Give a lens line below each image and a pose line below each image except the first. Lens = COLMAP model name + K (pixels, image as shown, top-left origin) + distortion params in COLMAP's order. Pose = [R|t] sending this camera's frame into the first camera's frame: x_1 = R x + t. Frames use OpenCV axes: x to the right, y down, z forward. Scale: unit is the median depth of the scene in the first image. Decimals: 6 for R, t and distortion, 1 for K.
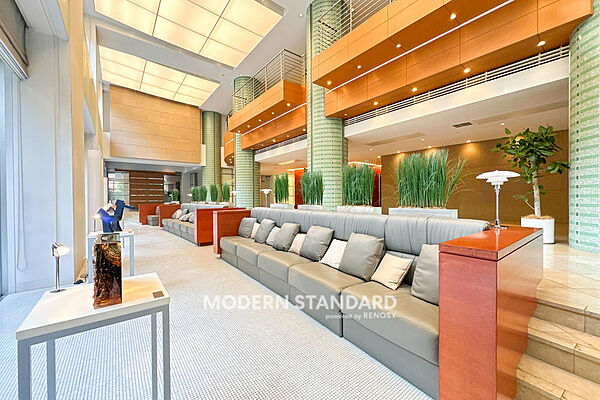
lens RADIAL K [[238.3, 0, 301.6], [0, 238.3, 200.8], [0, 0, 1]] dist [0.019323, -0.000303]
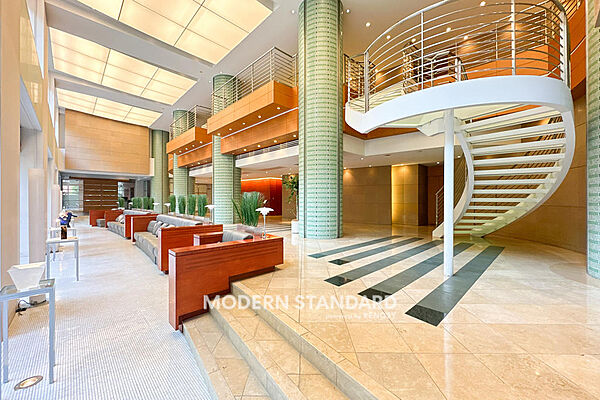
lens RADIAL K [[238.3, 0, 299.9], [0, 238.3, 200.8], [0, 0, 1]] dist [0.019323, -0.000303]
pose [[0.994959, 0.006112, 0.100091, 0.252166], [-0.005261, 0.999948, -0.008756, -0.025191], [-0.100140, 0.008185, 0.994940, -0.318393]]
